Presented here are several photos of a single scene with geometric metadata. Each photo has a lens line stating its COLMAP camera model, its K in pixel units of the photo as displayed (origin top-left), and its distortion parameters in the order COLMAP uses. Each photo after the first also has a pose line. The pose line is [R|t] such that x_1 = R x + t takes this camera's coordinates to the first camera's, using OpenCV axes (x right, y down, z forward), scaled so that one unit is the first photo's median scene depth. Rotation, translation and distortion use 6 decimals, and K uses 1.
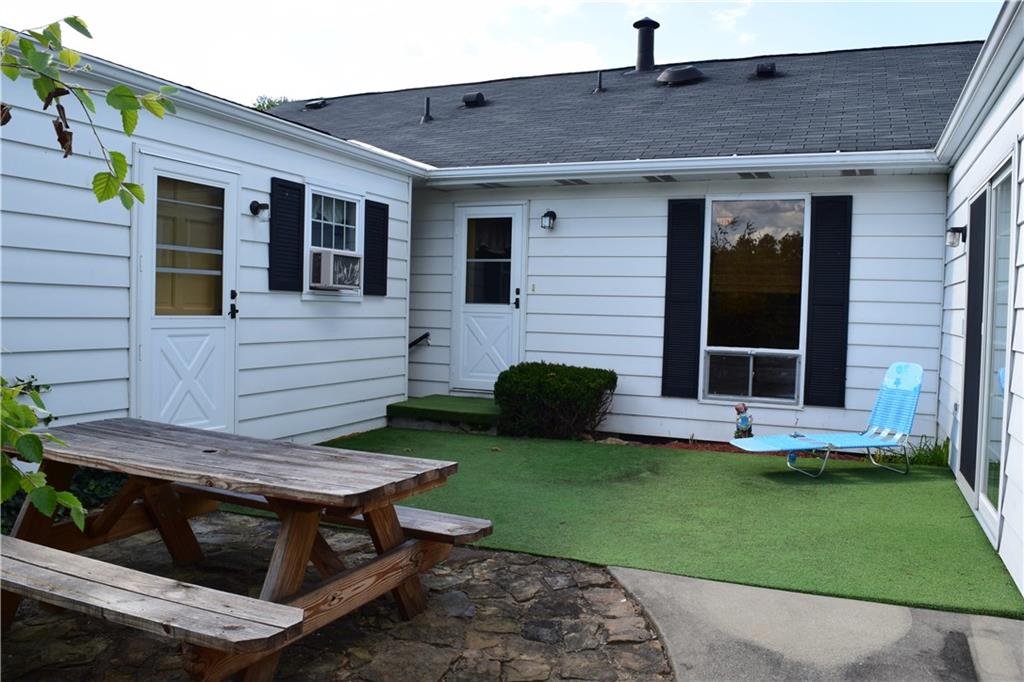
lens RADIAL K [[808.6, 0, 511.0], [0, 808.6, 339.2], [0, 0, 1]] dist [-0.079378, -0.008278]
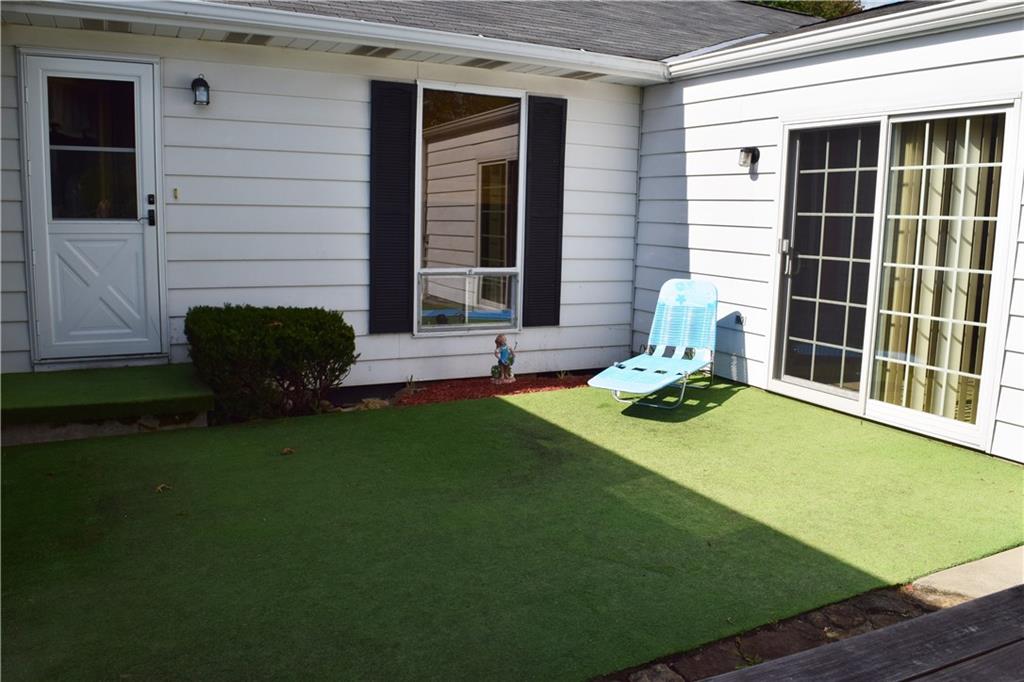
lens RADIAL K [[808.6, 0, 512.2], [0, 808.6, 341.4], [0, 0, 1]] dist [-0.079378, -0.008278]
pose [[0.637987, -0.128199, 0.759301, -0.324535], [0.021551, 0.988631, 0.148811, -0.037053], [-0.769746, -0.078576, 0.633496, 0.386566]]
